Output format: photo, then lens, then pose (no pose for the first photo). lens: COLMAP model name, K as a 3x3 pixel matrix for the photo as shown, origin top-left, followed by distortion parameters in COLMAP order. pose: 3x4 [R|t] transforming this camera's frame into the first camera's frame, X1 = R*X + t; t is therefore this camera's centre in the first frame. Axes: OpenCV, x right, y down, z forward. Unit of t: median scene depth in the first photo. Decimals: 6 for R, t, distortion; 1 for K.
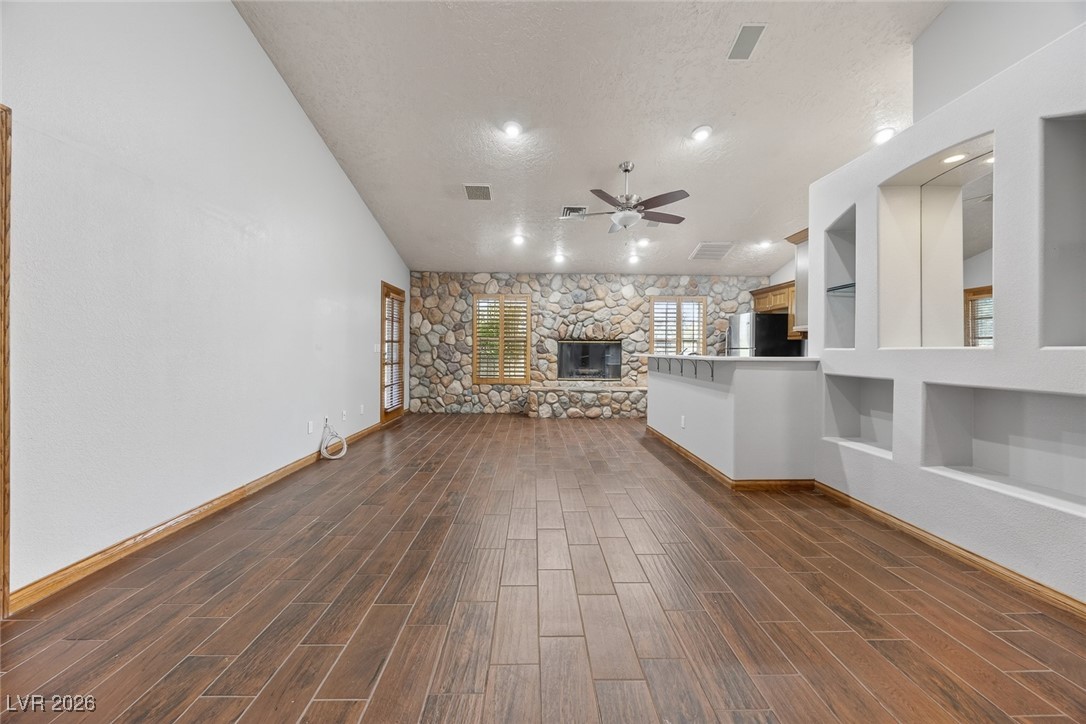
lens RADIAL K [[425.9, 0, 546.6], [0, 425.9, 351.7], [0, 0, 1]] dist [-0.000233, 0.000596]
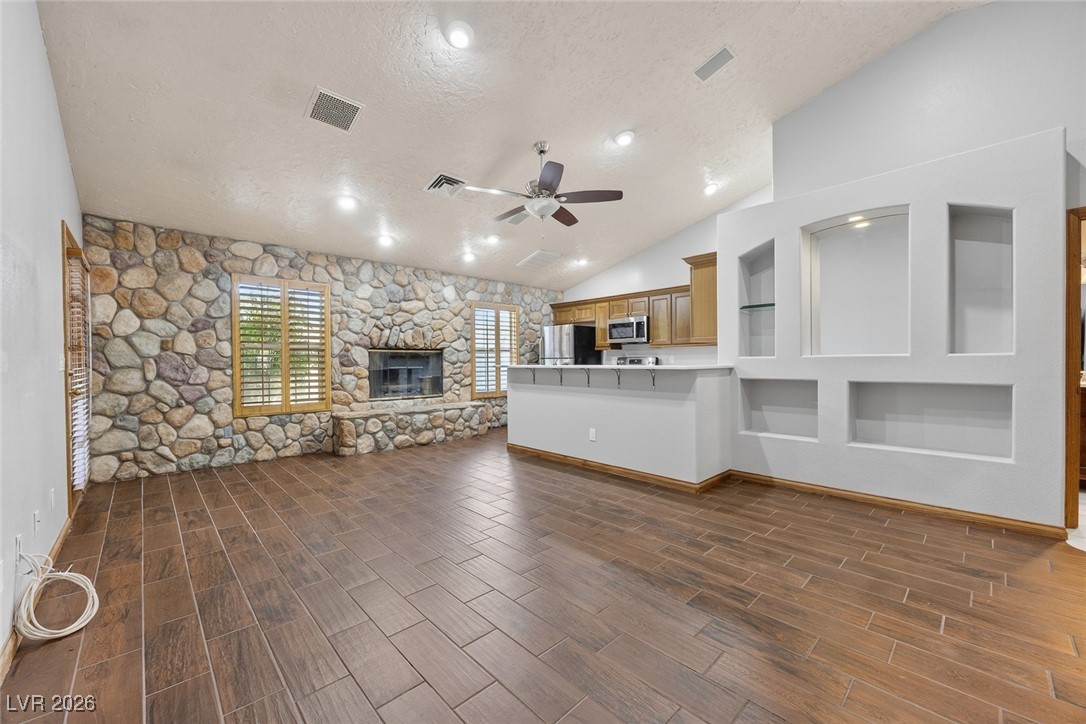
lens RADIAL K [[425.9, 0, 548.0], [0, 425.9, 366.6], [0, 0, 1]] dist [-0.000233, 0.000596]
pose [[0.738793, -0.019562, 0.673648, -0.253751], [0.013042, 0.999806, 0.014730, -0.002195], [-0.673806, -0.002097, 0.738905, 0.228844]]
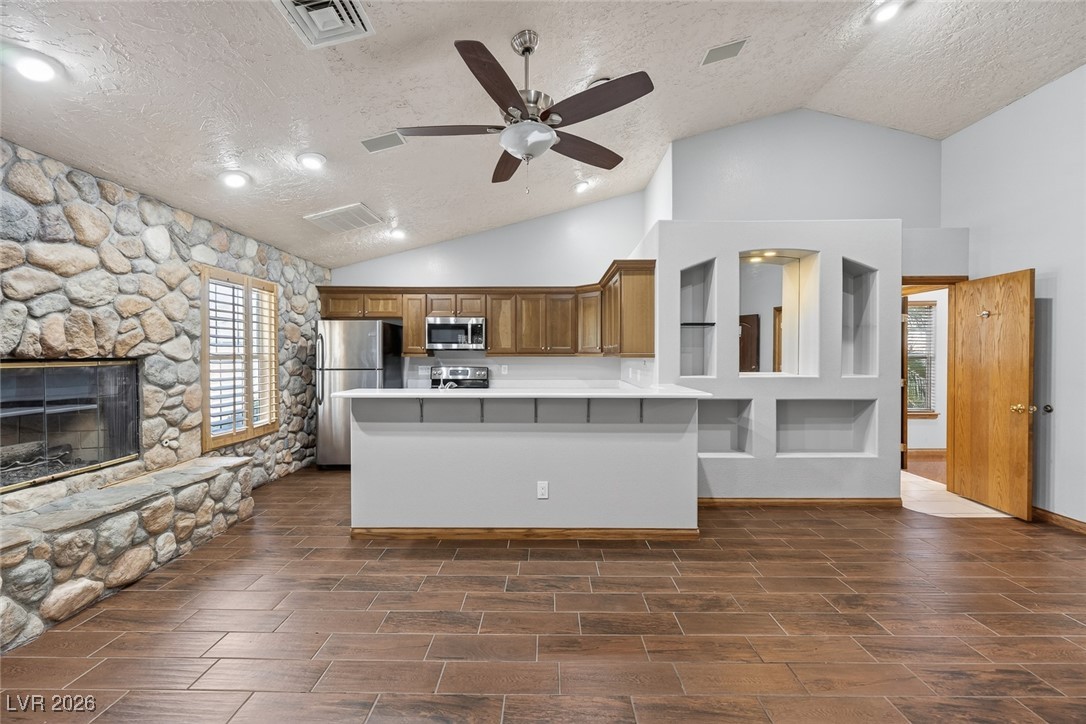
lens RADIAL K [[425.9, 0, 551.3], [0, 425.9, 359.5], [0, 0, 1]] dist [-0.000233, 0.000596]
pose [[0.032052, -0.016203, 0.999355, -0.221727], [0.001127, 0.999869, 0.016175, -0.032835], [-0.999486, 0.000608, 0.032066, 0.615495]]
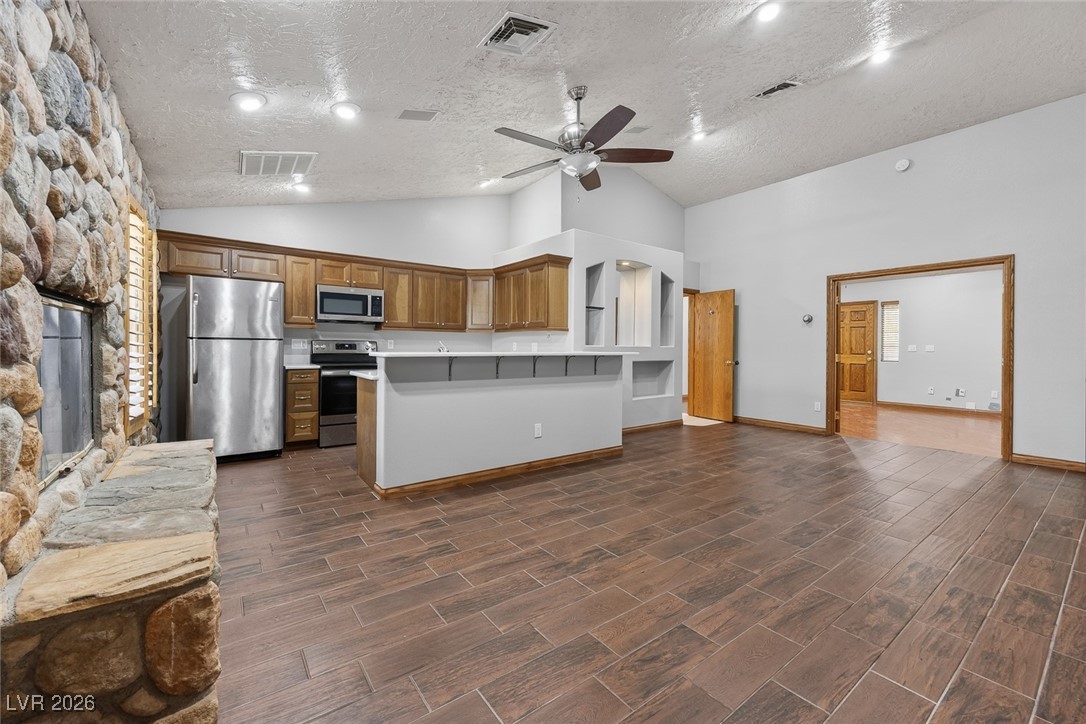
lens RADIAL K [[425.9, 0, 545.9], [0, 425.9, 347.9], [0, 0, 1]] dist [-0.000233, 0.000596]
pose [[-0.571323, -0.012939, 0.820624, -0.245338], [-0.010930, 0.999907, 0.008156, -0.004151], [-0.820653, -0.004309, -0.571411, 0.940776]]
